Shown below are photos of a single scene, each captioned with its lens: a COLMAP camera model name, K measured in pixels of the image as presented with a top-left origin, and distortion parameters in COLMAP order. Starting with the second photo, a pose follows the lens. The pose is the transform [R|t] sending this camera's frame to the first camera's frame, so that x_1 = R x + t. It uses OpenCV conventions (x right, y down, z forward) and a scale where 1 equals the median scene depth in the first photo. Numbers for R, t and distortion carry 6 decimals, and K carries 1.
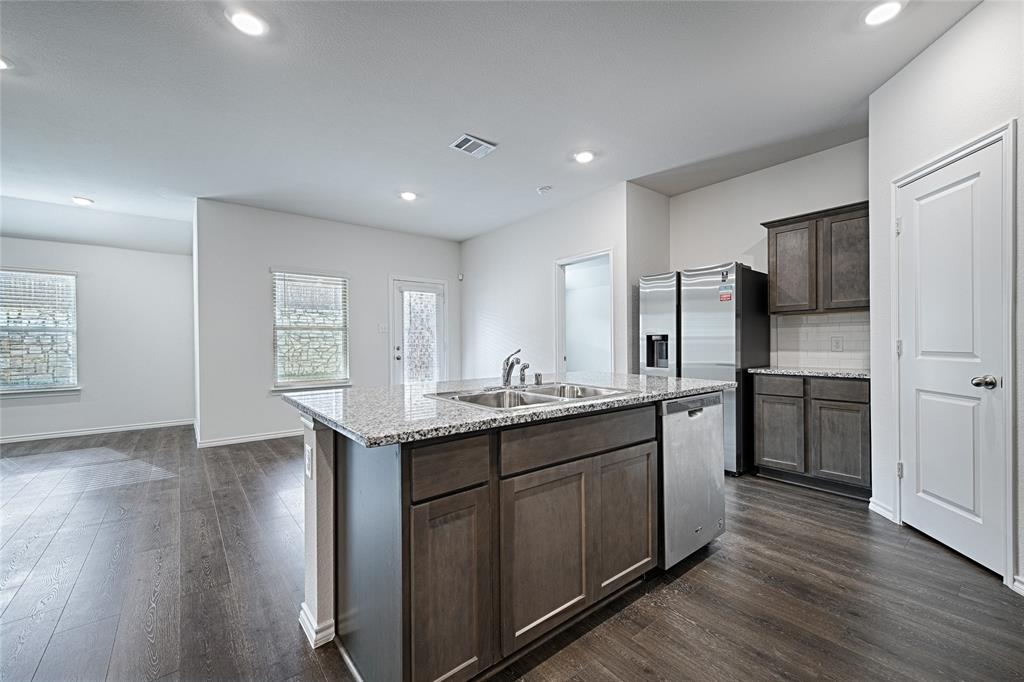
lens RADIAL K [[419.5, 0, 519.2], [0, 419.5, 344.8], [0, 0, 1]] dist [0.009765, 0.000265]
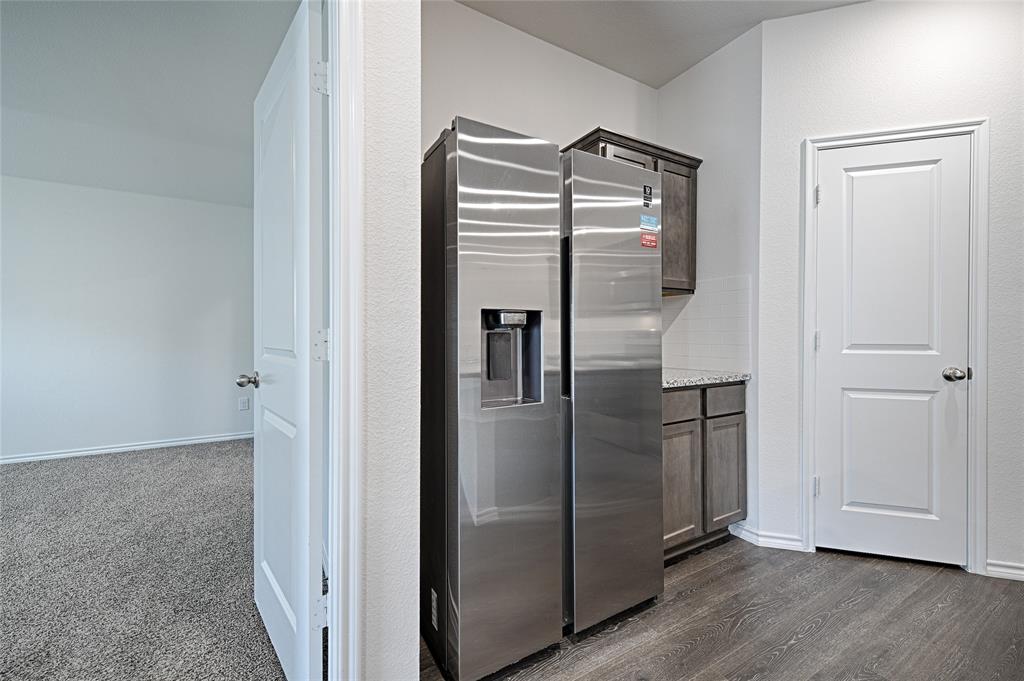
lens RADIAL K [[418.5, 0, 508.5], [0, 418.5, 335.9], [0, 0, 1]] dist [0.008608, -0.000518]
pose [[0.147023, 0.003055, 0.989128, -0.013441], [0.003754, 0.999986, -0.003647, -0.001457], [-0.989126, 0.004249, 0.147009, 1.295369]]
